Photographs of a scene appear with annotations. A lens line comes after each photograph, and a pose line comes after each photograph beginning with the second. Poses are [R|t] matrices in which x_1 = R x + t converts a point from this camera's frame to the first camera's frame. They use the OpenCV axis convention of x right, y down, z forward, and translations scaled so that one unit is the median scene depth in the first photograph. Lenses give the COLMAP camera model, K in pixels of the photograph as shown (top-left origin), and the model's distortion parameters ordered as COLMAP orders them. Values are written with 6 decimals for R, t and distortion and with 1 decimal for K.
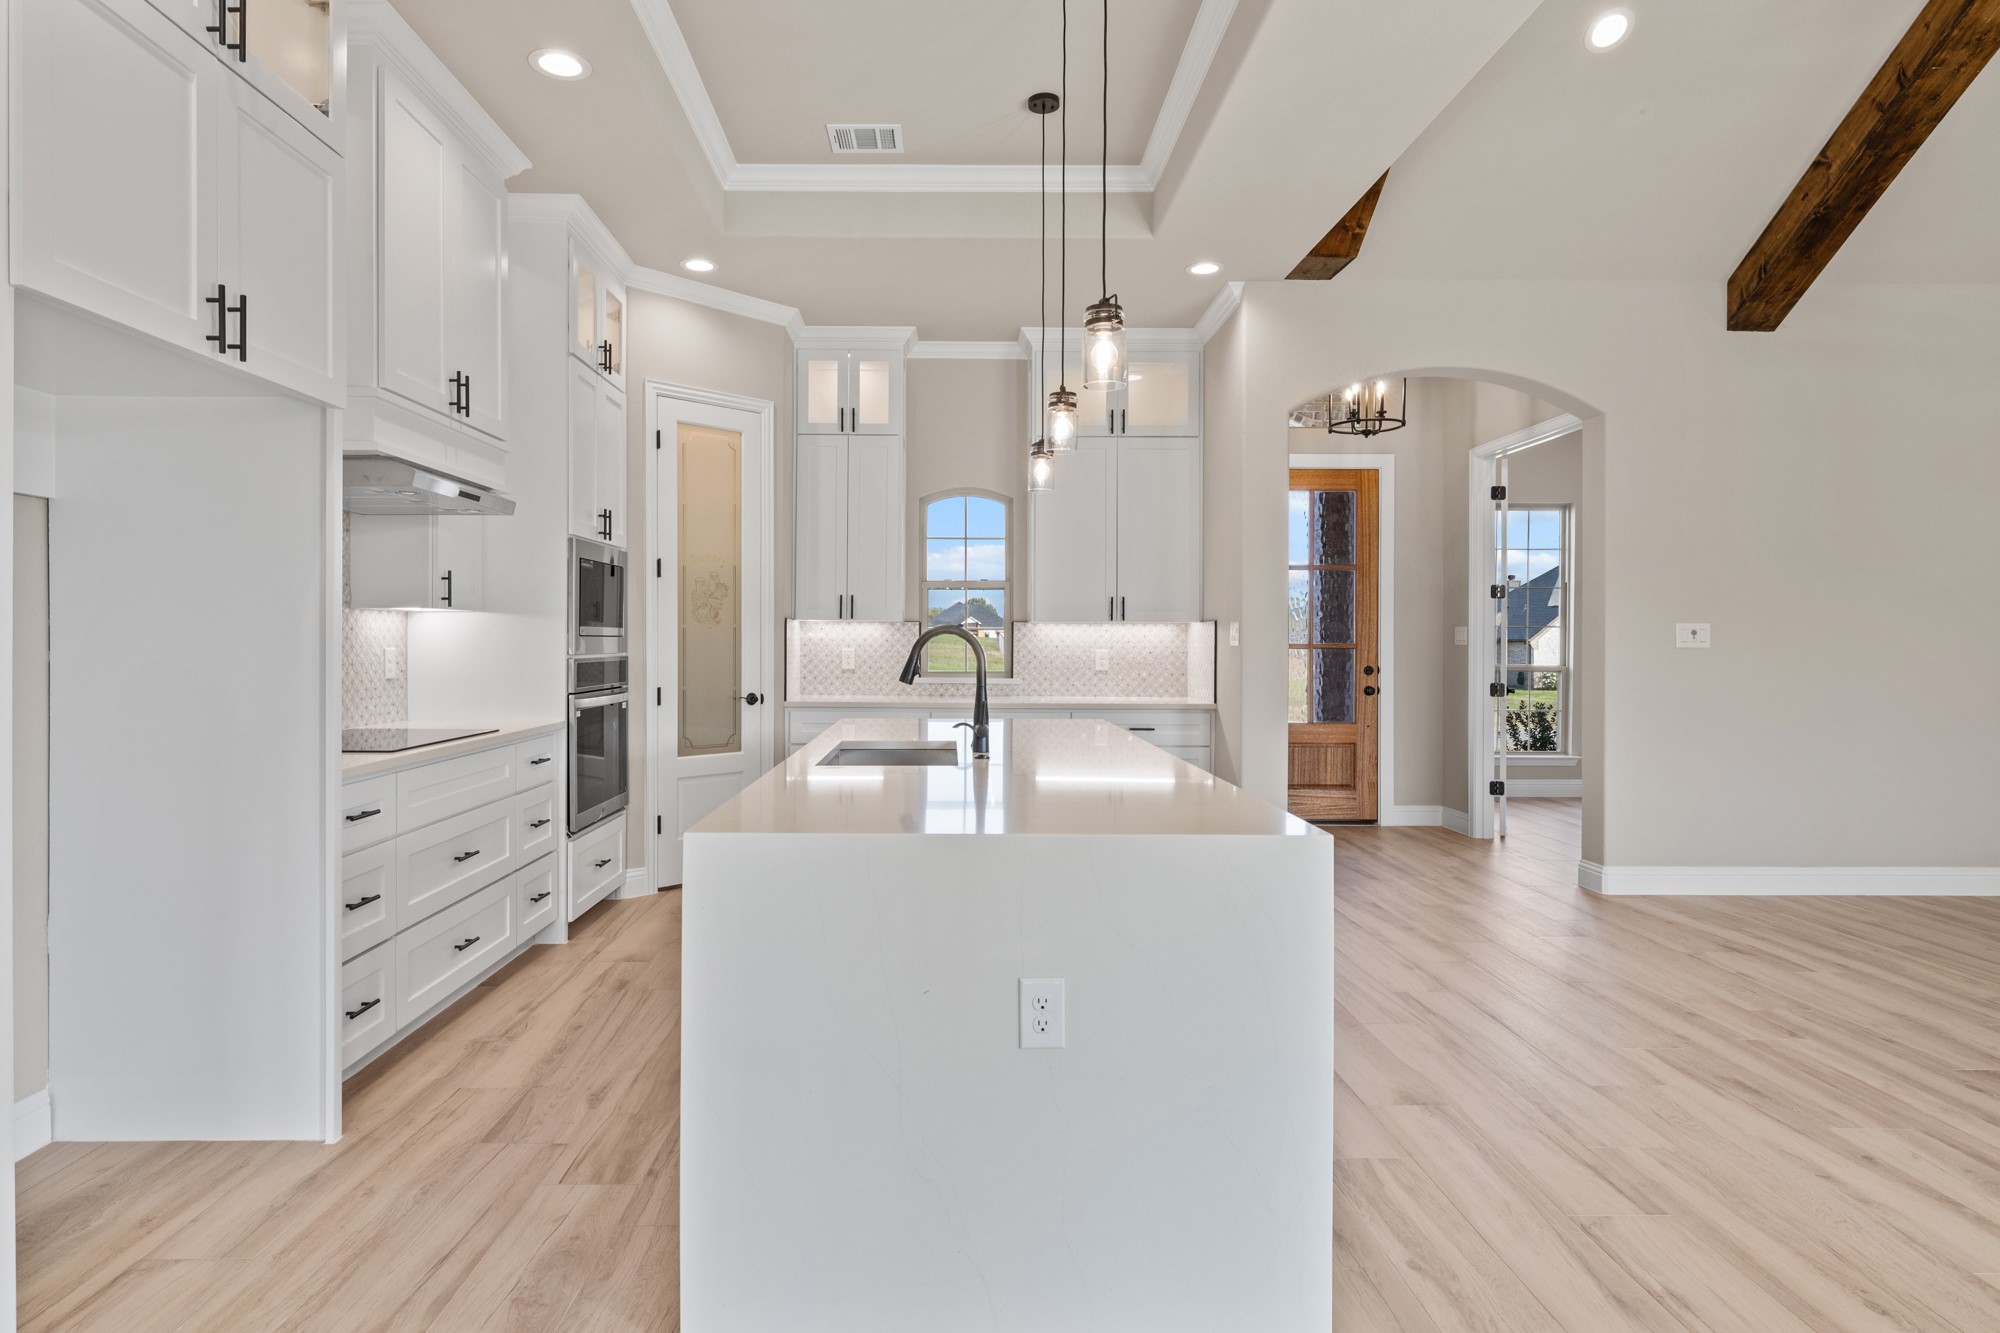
lens RADIAL K [[1091.8, 0, 957.7], [0, 1091.8, 645.4], [0, 0, 1]] dist [0.002622, 0.000208]
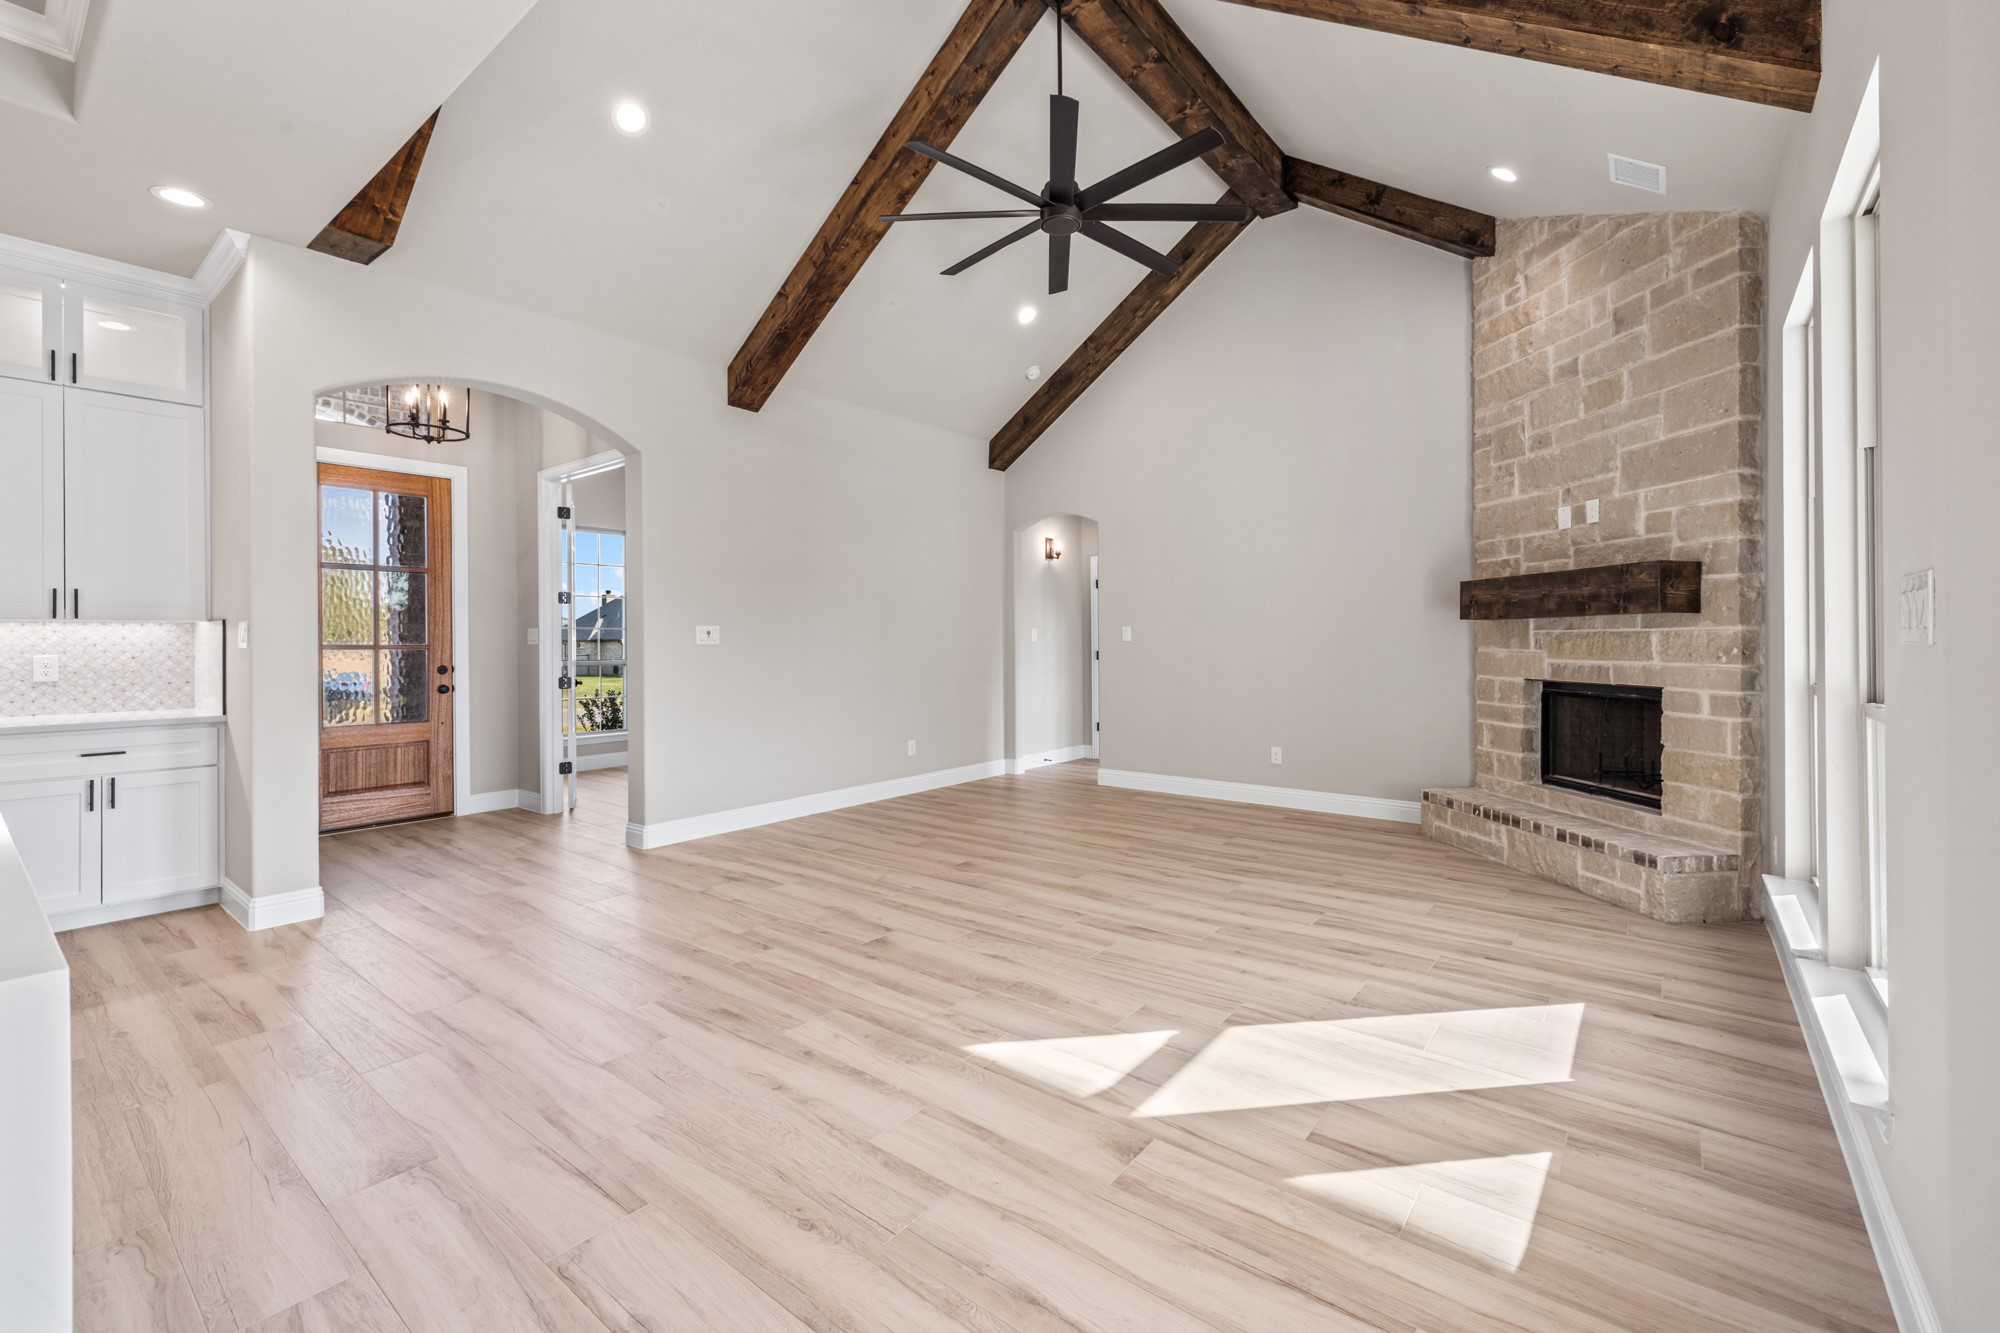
lens RADIAL K [[847.4, 0, 988.4], [0, 847.4, 644.2], [0, 0, 1]] dist [0.001134, 0.000160]
pose [[0.631785, -0.011379, 0.775060, 0.110358], [0.011306, 0.999921, 0.005465, -0.000084], [-0.775061, 0.005310, 0.631864, 0.114887]]
